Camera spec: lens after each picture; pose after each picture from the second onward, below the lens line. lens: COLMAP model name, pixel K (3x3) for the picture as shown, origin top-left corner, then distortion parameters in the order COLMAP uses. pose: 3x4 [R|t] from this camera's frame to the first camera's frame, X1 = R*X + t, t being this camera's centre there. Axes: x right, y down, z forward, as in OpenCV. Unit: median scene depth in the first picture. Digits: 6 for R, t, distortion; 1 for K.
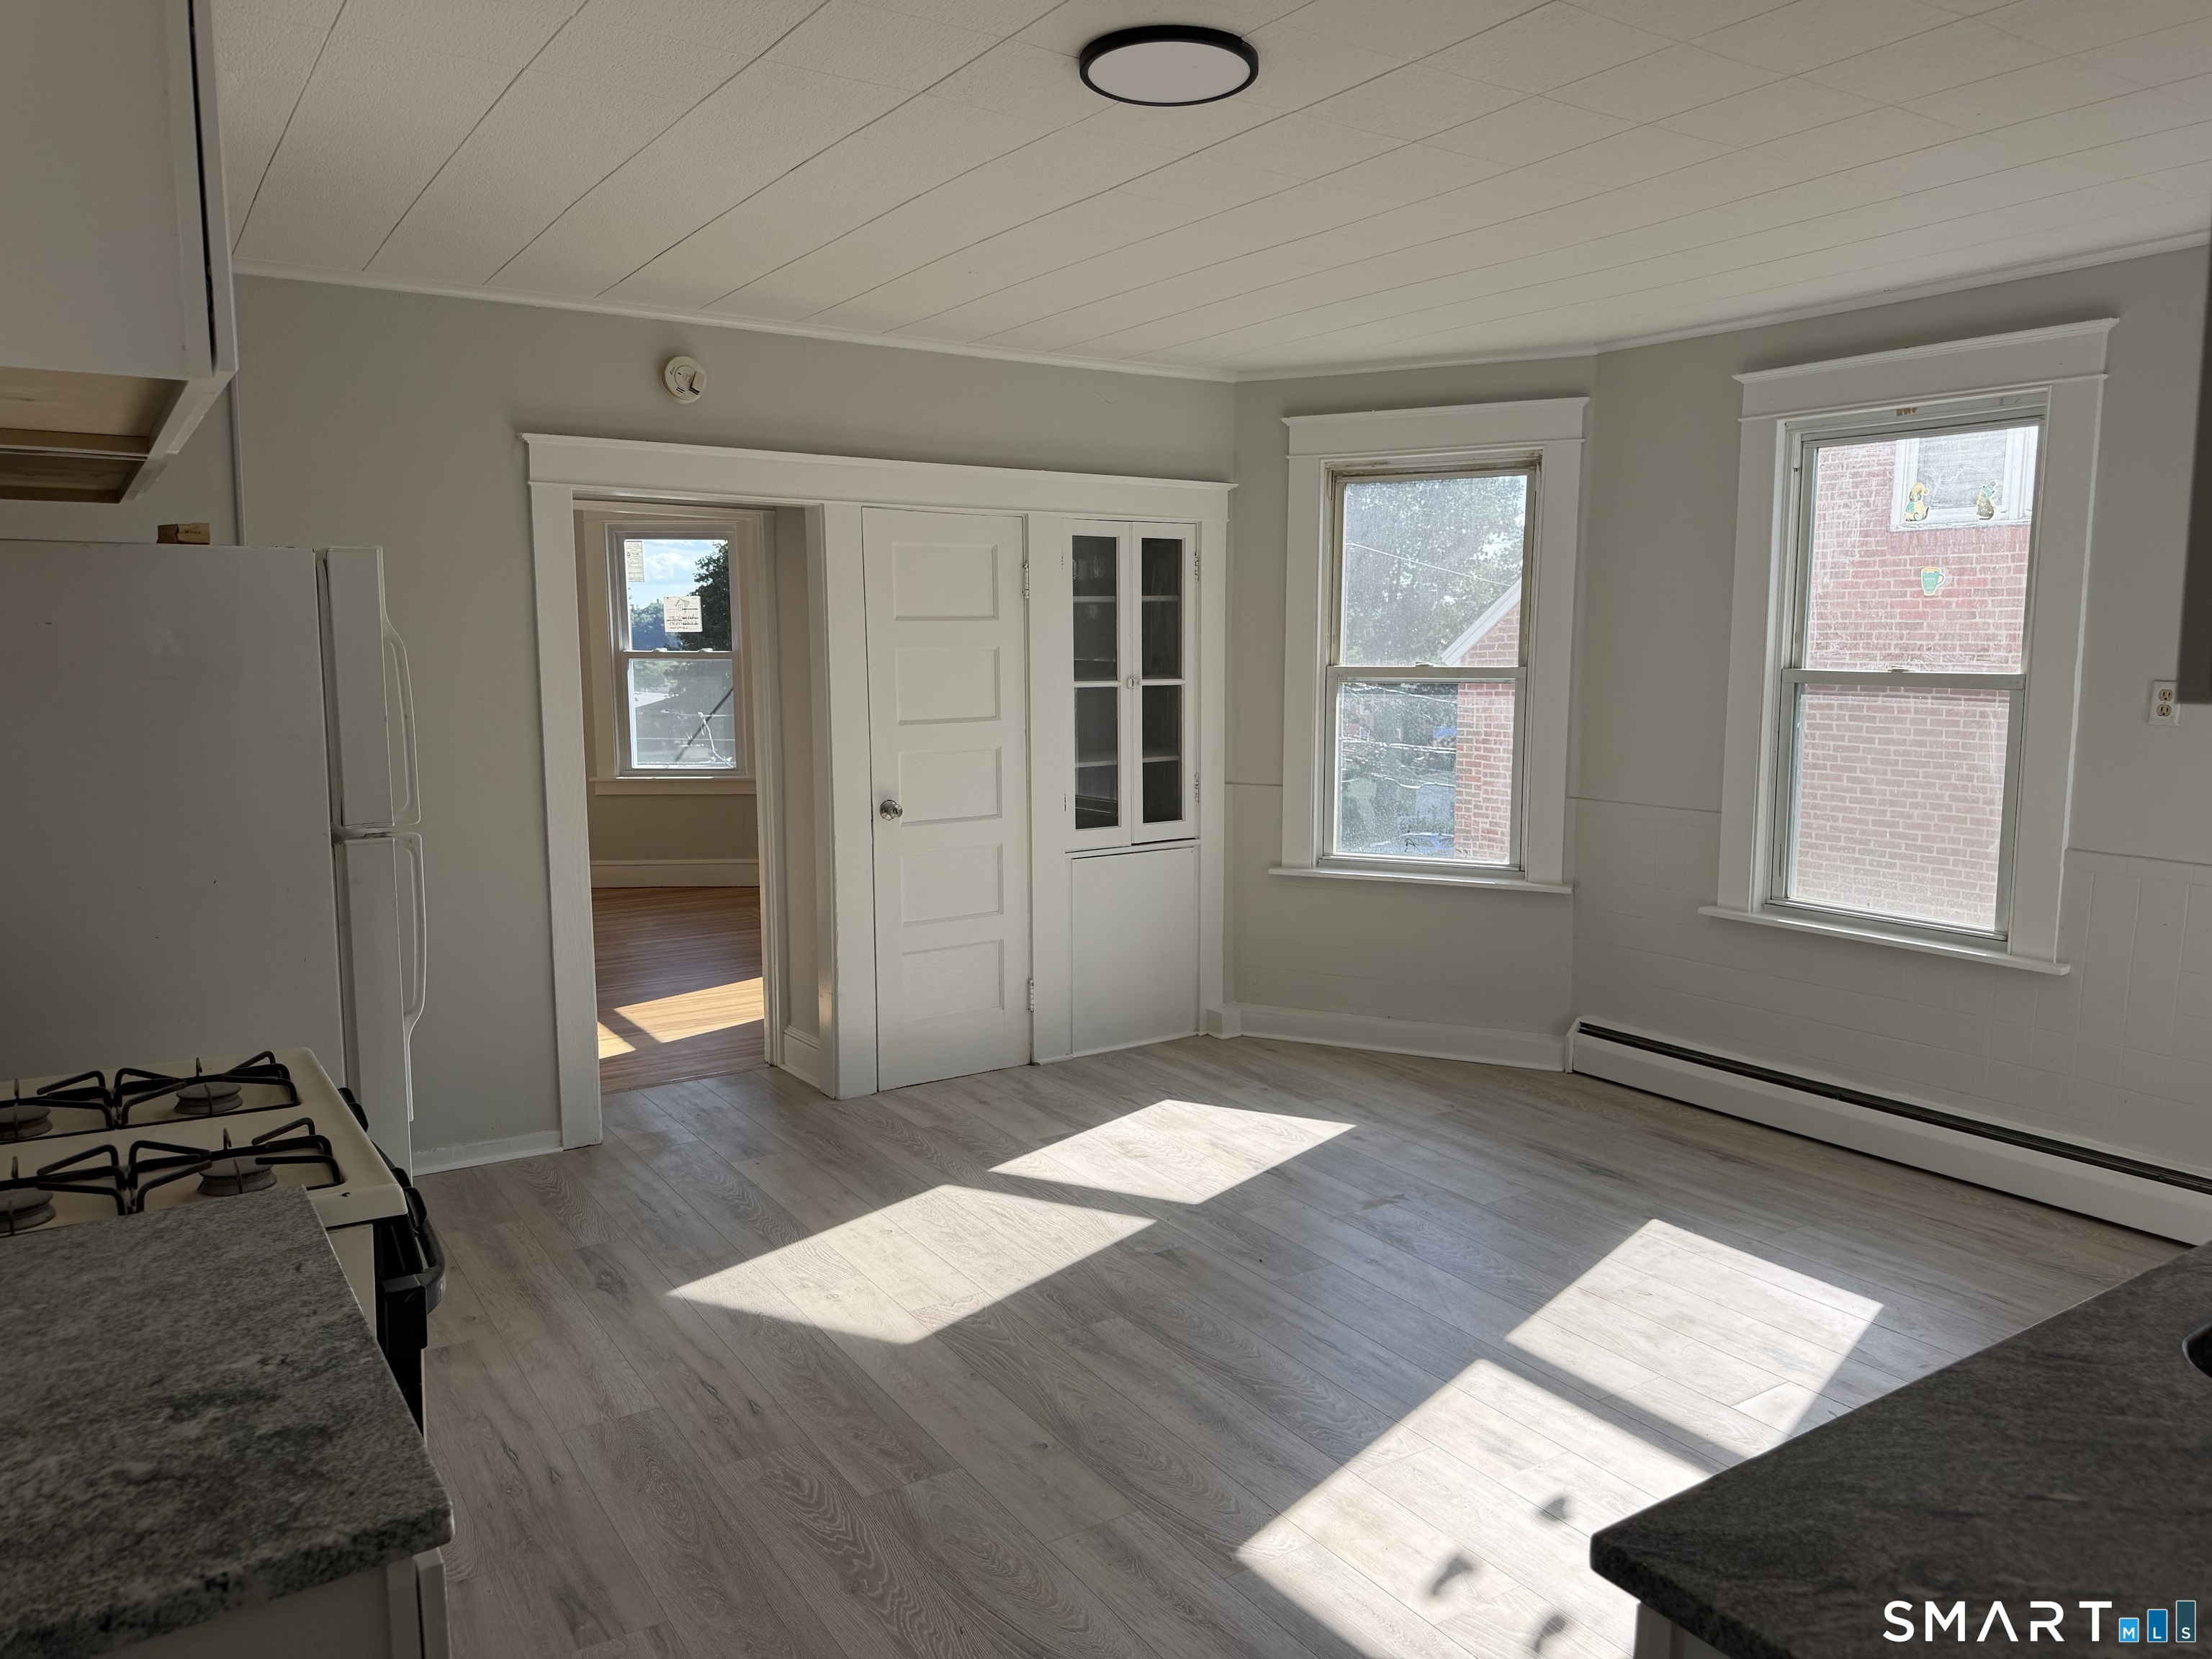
lens RADIAL K [[1568.0, 0, 1113.7], [0, 1568.0, 828.6], [0, 0, 1]] dist [0.152082, -0.223613]
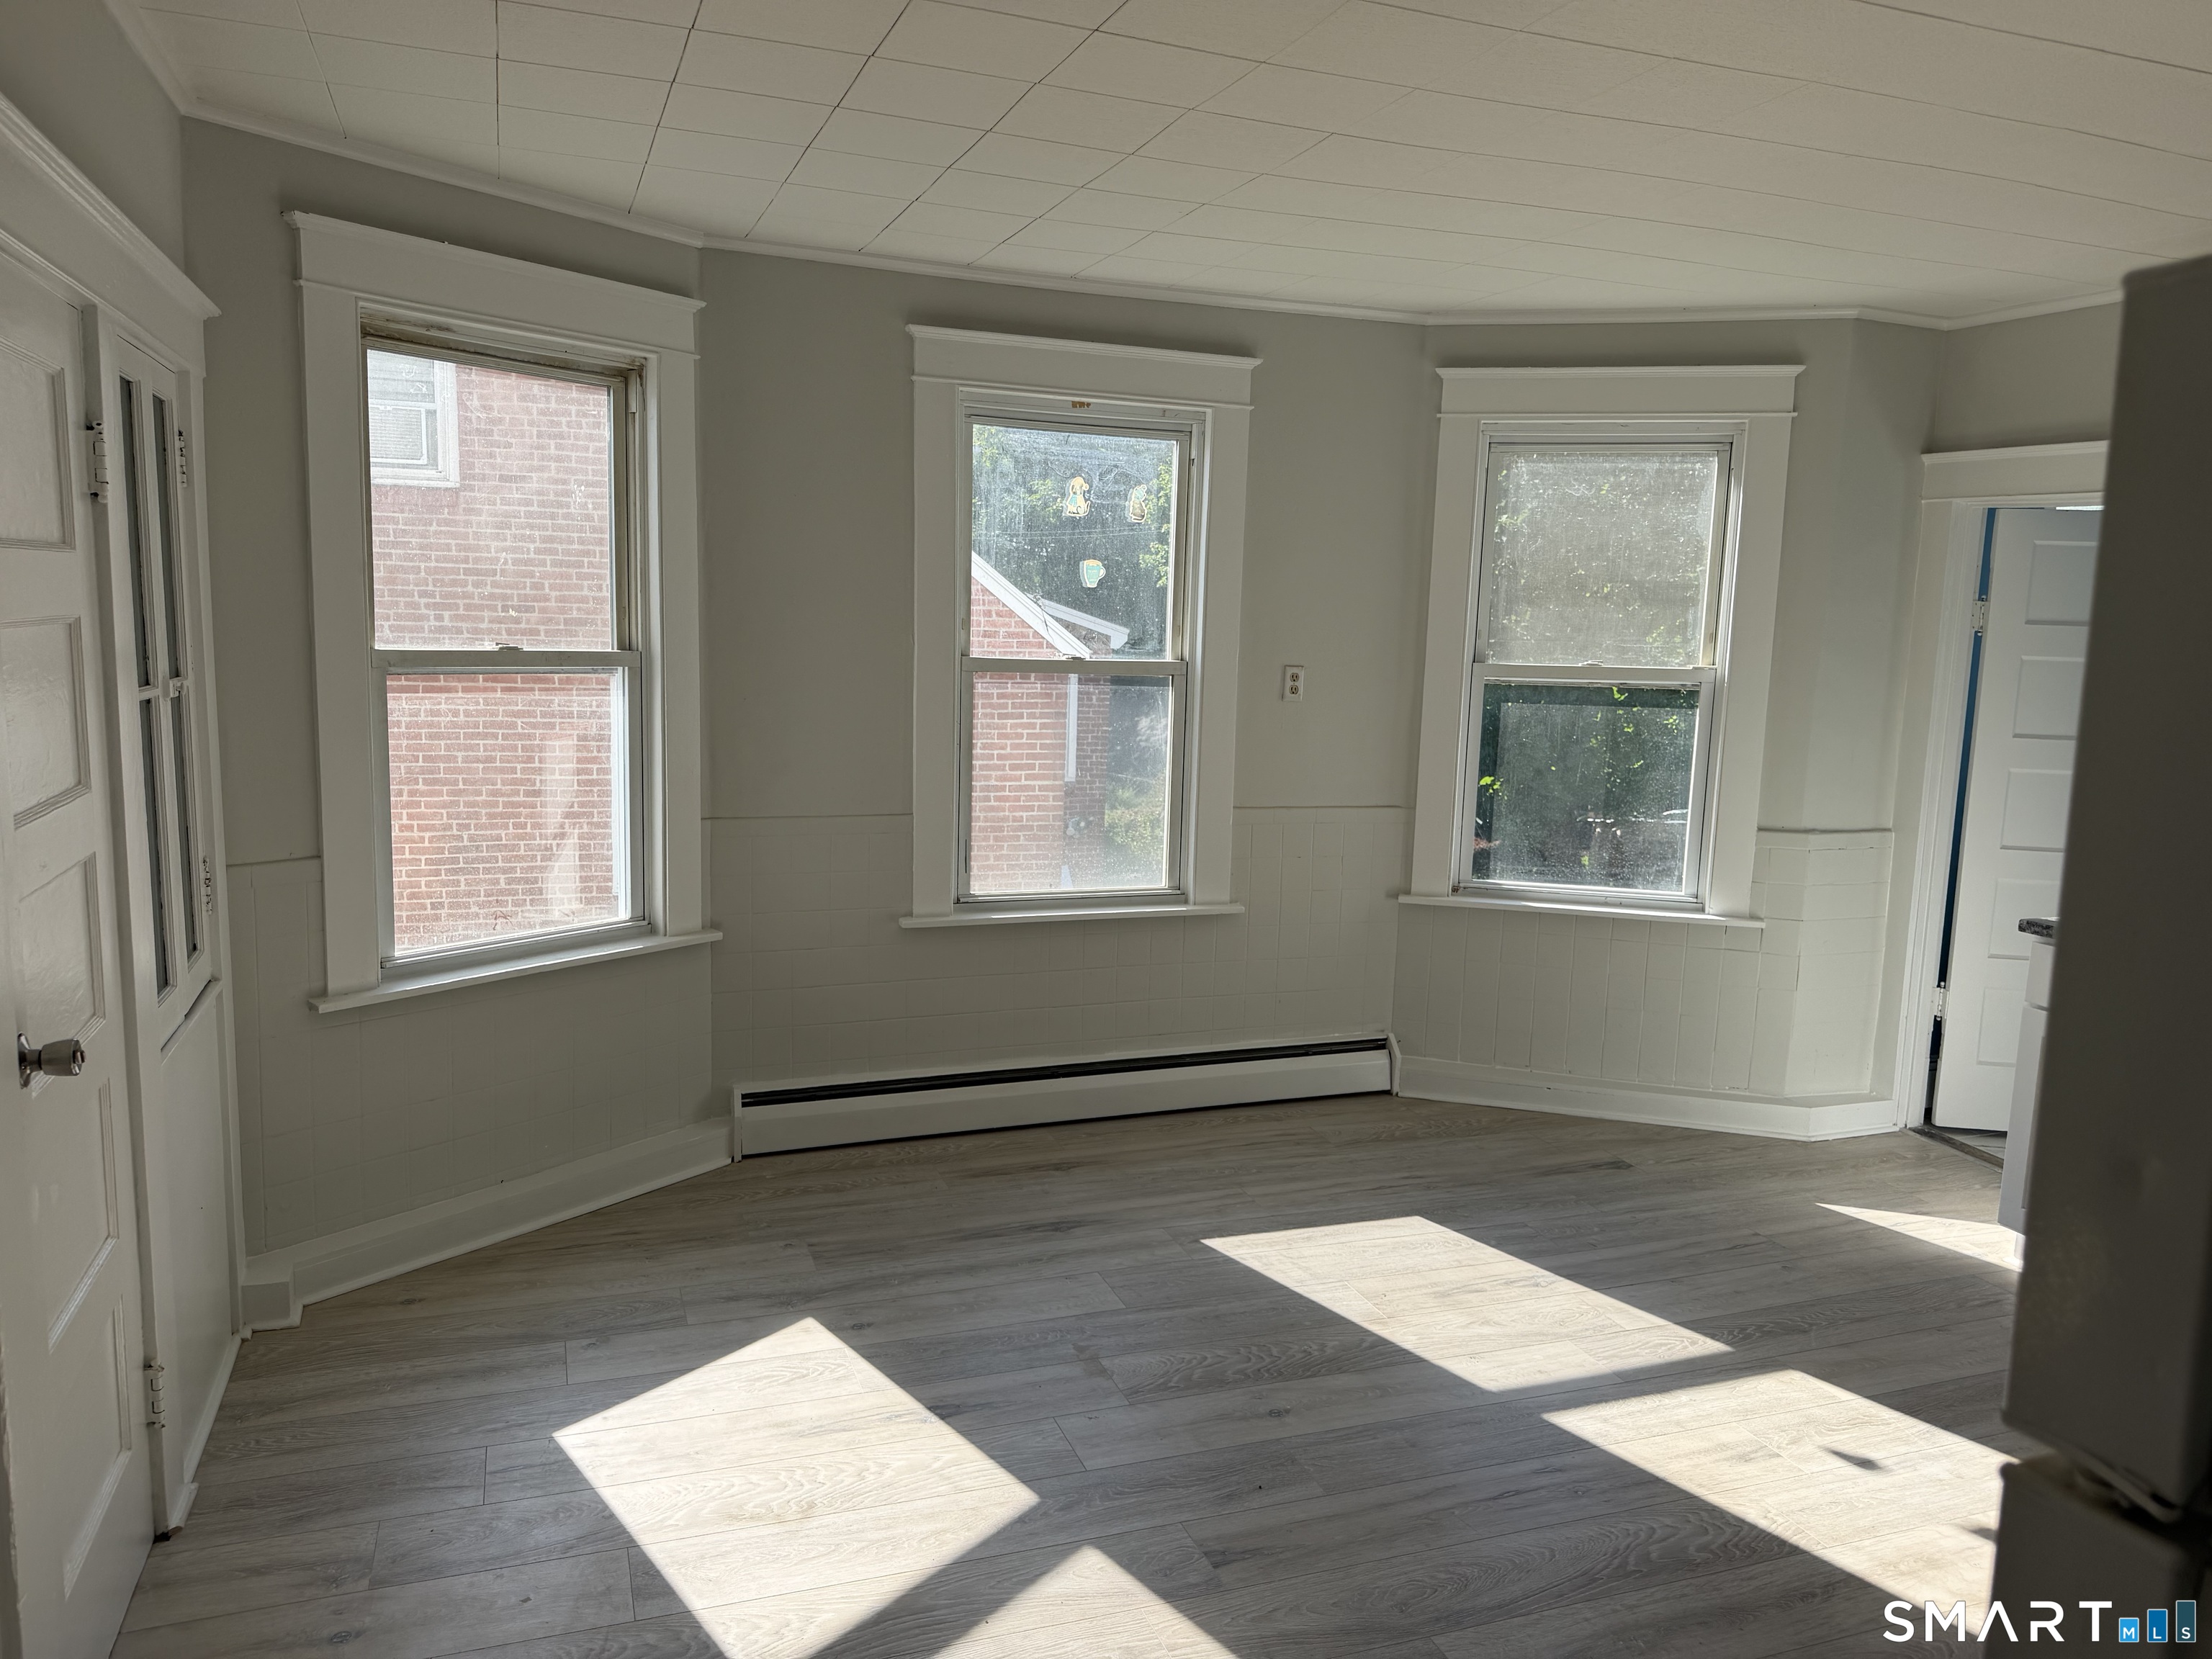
lens RADIAL K [[1537.4, 0, 1124.5], [0, 1537.4, 836.5], [0, 0, 1]] dist [0.092867, -0.149462]
pose [[0.221010, -0.126710, 0.967005, -0.484717], [0.094051, 0.989672, 0.108185, -0.088500], [-0.970726, 0.067038, 0.230645, 0.746570]]
